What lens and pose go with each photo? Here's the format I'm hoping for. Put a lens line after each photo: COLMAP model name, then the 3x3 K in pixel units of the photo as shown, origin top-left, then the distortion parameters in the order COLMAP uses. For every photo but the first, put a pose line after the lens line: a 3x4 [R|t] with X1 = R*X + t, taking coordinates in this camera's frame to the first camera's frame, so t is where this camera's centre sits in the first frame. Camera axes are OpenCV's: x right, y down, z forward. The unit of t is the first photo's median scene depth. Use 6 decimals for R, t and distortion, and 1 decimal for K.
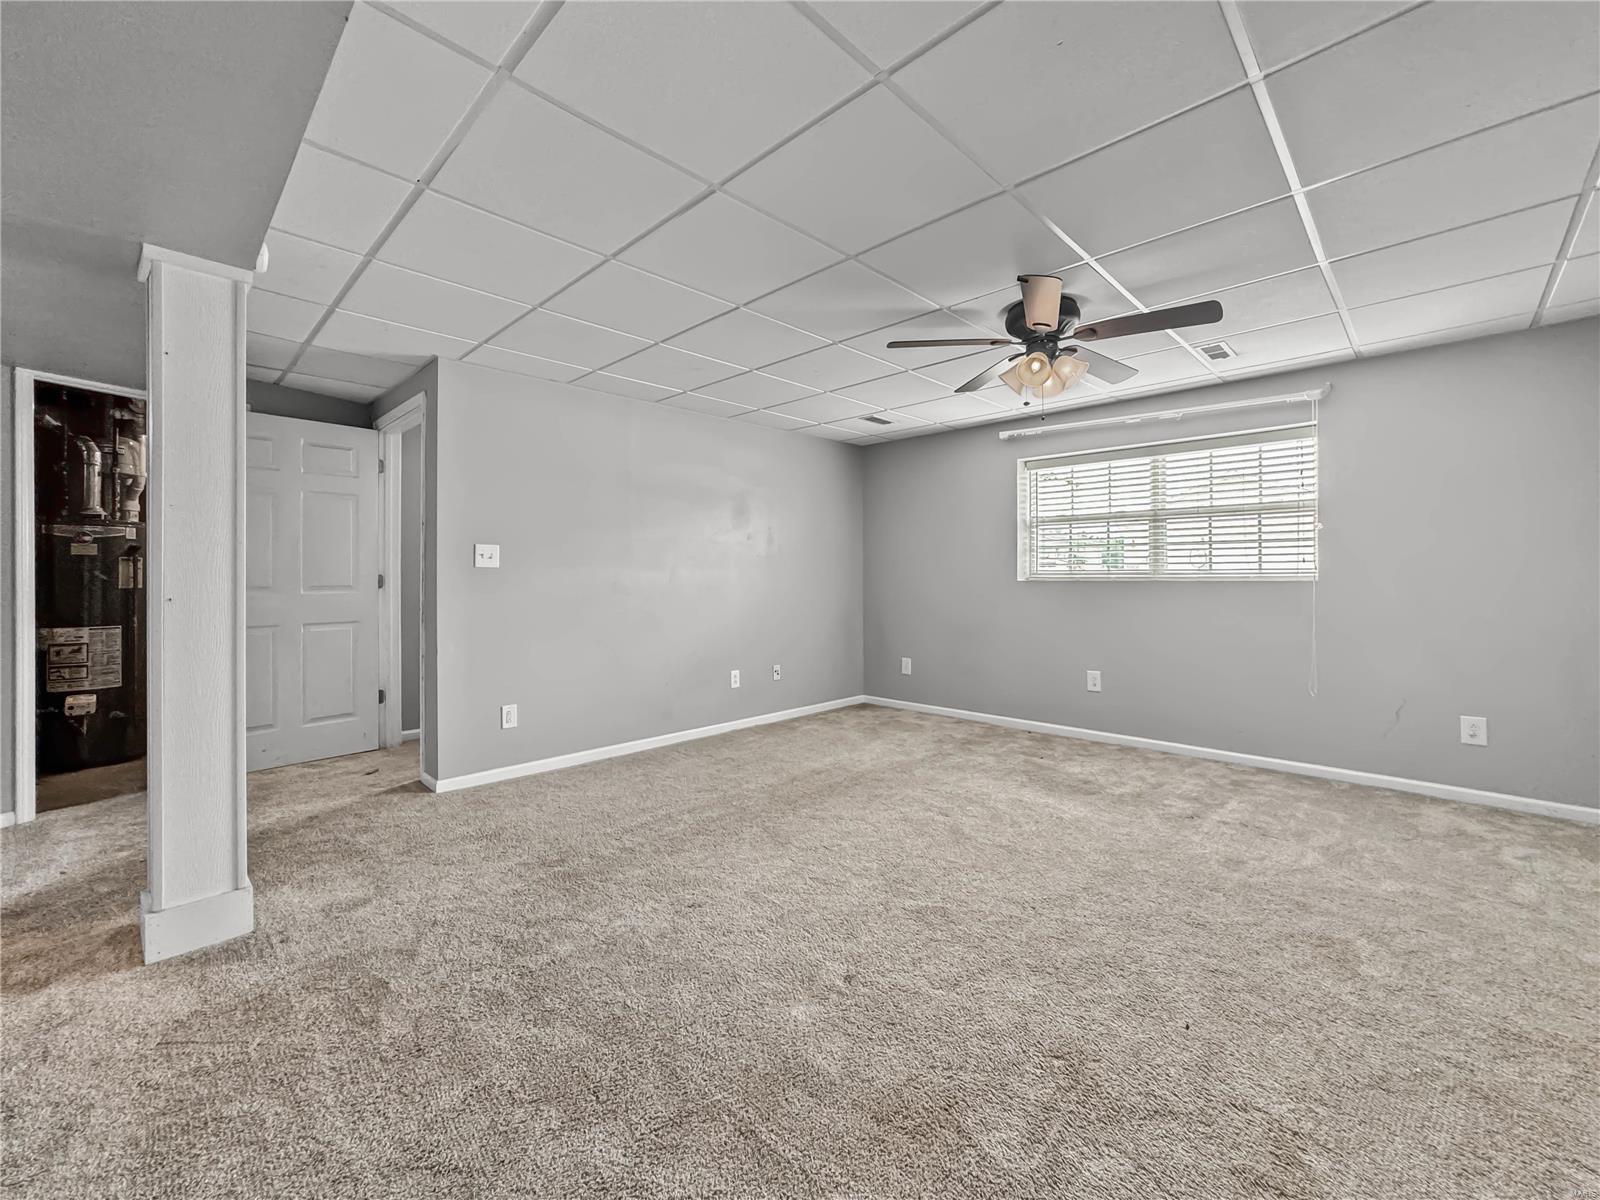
lens RADIAL K [[664.0, 0, 793.3], [0, 664.0, 589.2], [0, 0, 1]] dist [-0.001811, 0.000610]
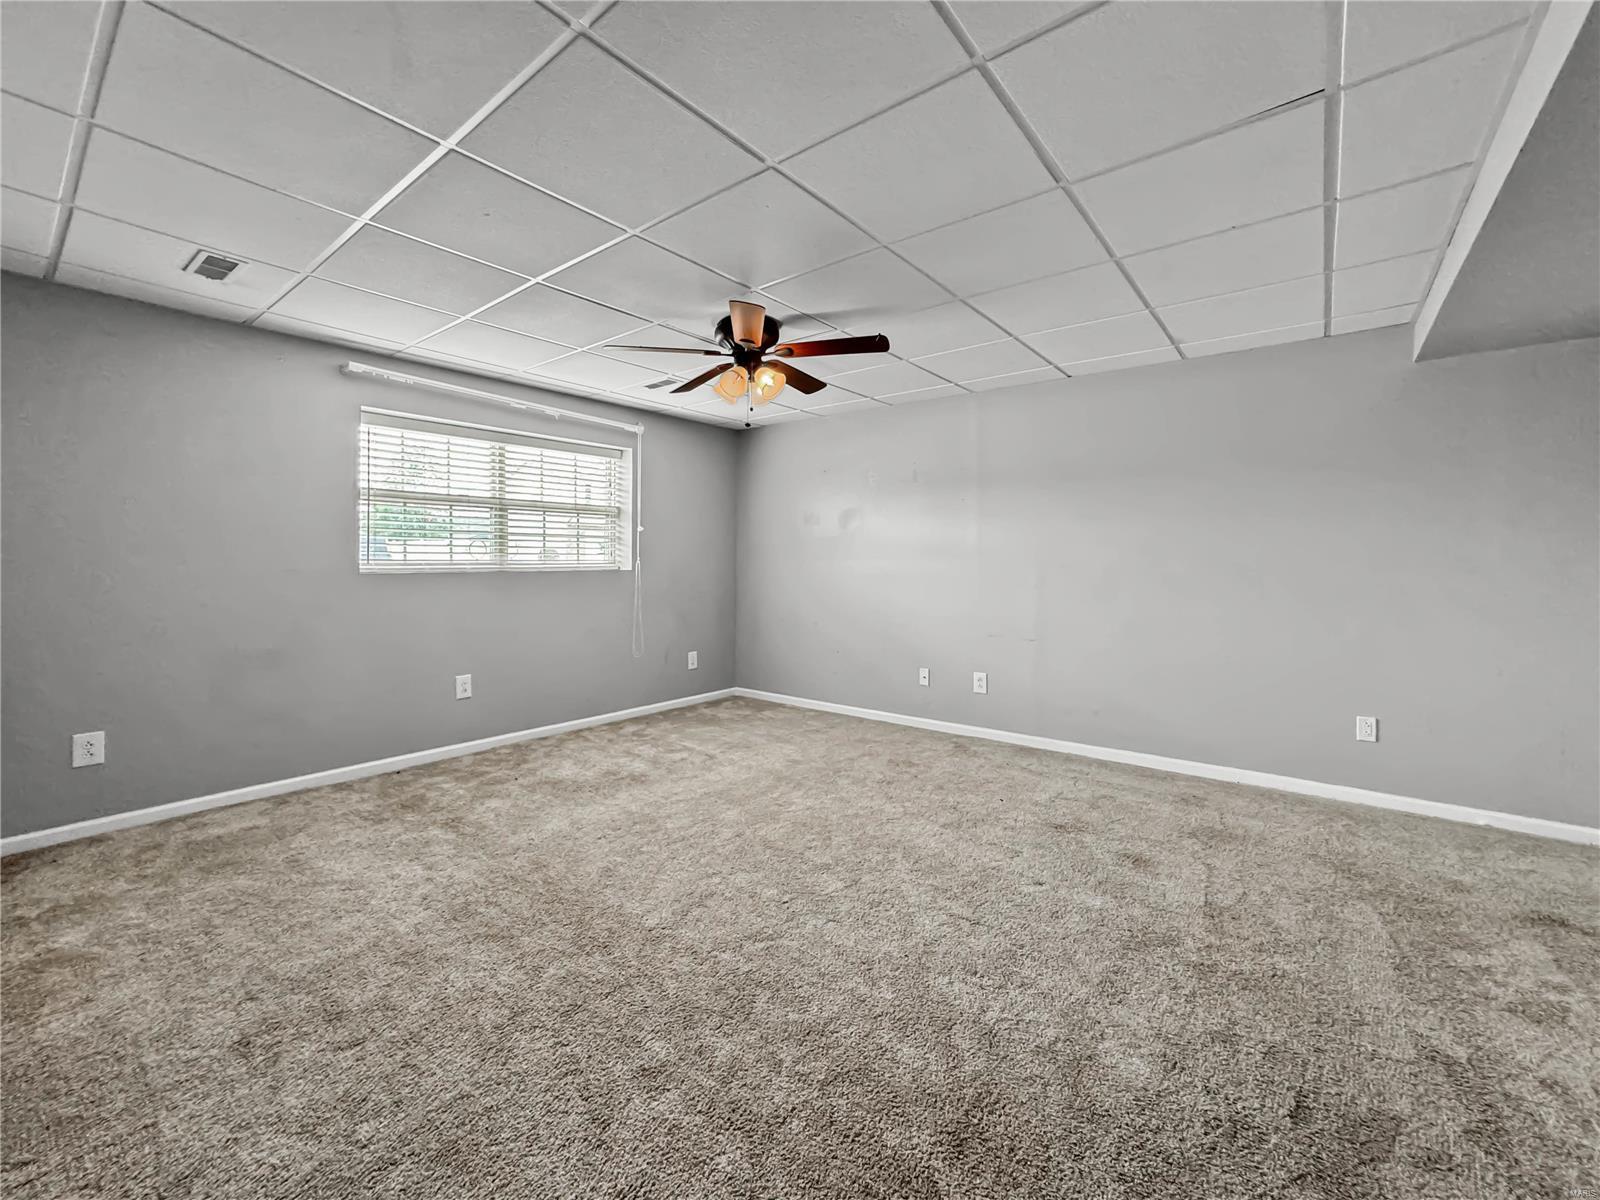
lens RADIAL K [[664.0, 0, 793.3], [0, 664.0, 589.2], [0, 0, 1]] dist [-0.001811, 0.000610]
pose [[-0.056647, -0.038003, 0.997671, -0.476301], [0.024548, 0.998920, 0.039445, -0.015147], [-0.998092, 0.026725, -0.055653, 0.661913]]
